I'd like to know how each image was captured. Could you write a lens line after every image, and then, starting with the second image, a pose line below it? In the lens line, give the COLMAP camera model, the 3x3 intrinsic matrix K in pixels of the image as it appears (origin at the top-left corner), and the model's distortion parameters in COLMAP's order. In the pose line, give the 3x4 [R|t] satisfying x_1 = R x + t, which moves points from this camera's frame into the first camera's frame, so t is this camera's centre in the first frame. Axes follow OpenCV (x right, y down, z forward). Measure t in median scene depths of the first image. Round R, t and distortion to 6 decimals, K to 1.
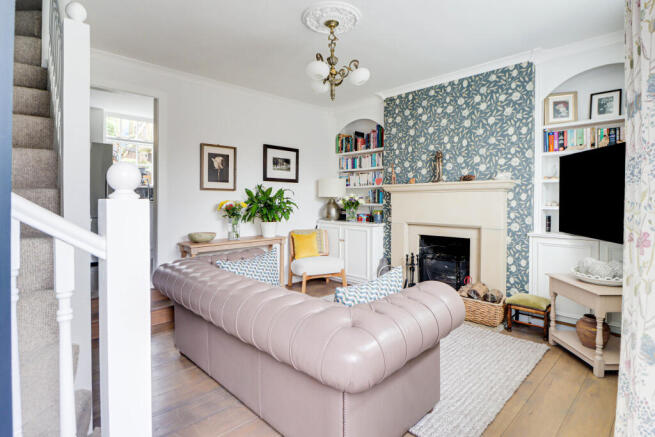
lens RADIAL K [[337.9, 0, 327.6], [0, 337.9, 213.9], [0, 0, 1]] dist [0.000436, 0.000056]
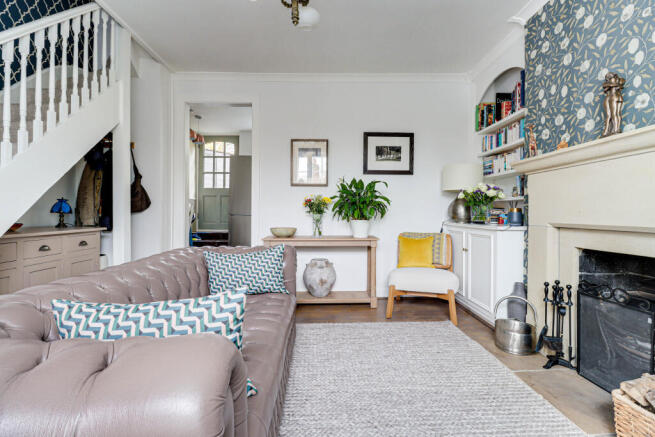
lens RADIAL K [[306.8, 0, 327.8], [0, 306.8, 216.2], [0, 0, 1]] dist [0.000765, -0.002569]
pose [[0.723243, 0.005926, -0.690568, 0.294113], [-0.029014, 0.999341, -0.021811, 0.032104], [0.689984, 0.035810, 0.722938, 0.359201]]
